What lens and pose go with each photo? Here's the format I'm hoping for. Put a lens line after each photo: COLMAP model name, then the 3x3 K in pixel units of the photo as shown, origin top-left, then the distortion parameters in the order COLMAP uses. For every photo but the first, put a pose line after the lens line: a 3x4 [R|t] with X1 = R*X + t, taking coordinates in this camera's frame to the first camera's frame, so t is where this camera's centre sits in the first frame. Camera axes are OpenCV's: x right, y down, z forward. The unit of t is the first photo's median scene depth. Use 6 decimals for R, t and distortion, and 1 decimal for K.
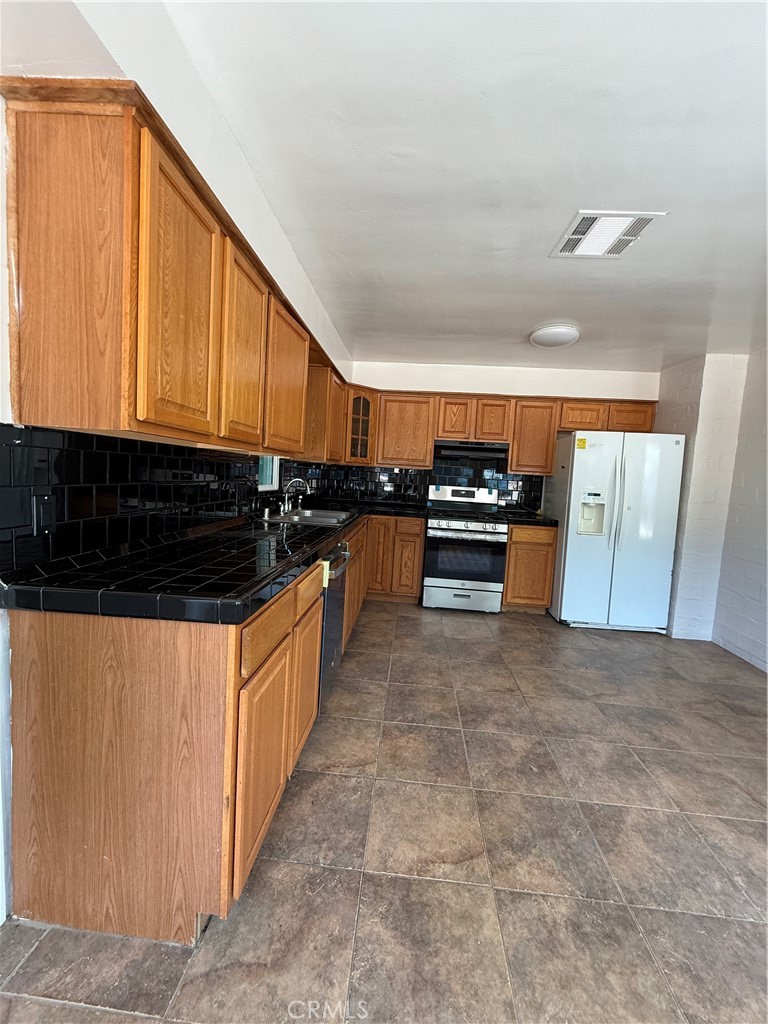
lens RADIAL K [[407.9, 0, 379.5], [0, 407.9, 509.6], [0, 0, 1]] dist [-0.001064, -0.000103]
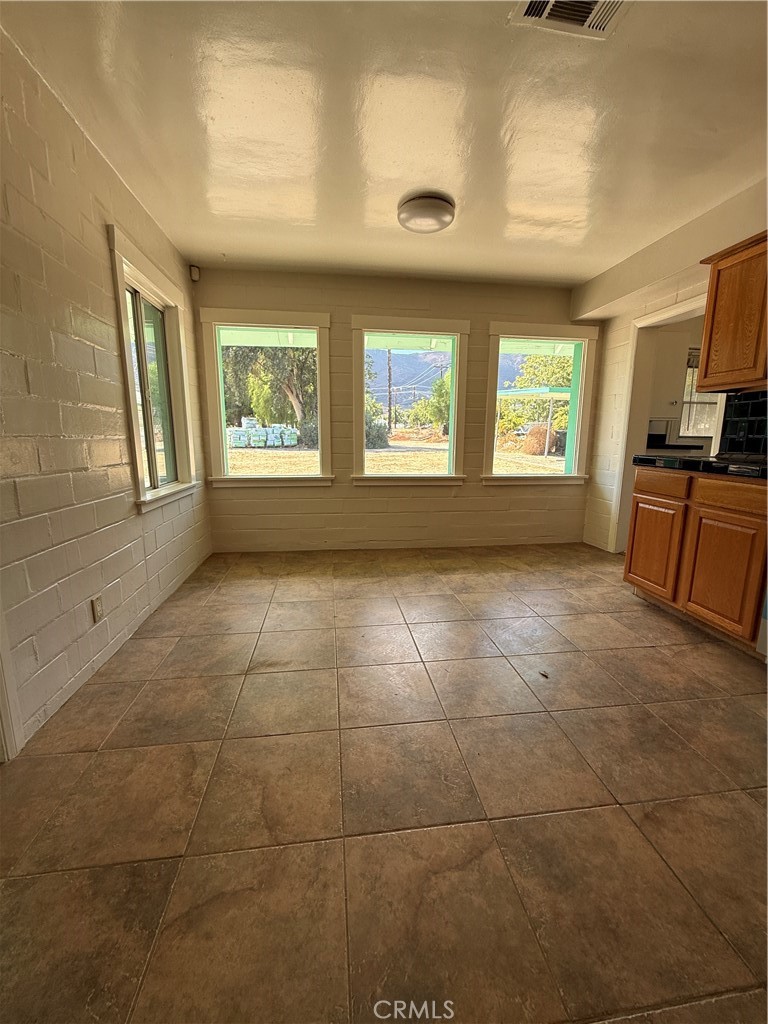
lens RADIAL K [[407.9, 0, 384.1], [0, 407.9, 508.9], [0, 0, 1]] dist [-0.001064, -0.000103]
pose [[-0.974088, -0.022971, -0.224999, 0.645706], [-0.079598, 0.966001, 0.245980, 0.014523], [0.211699, 0.257516, -0.942799, 1.136655]]
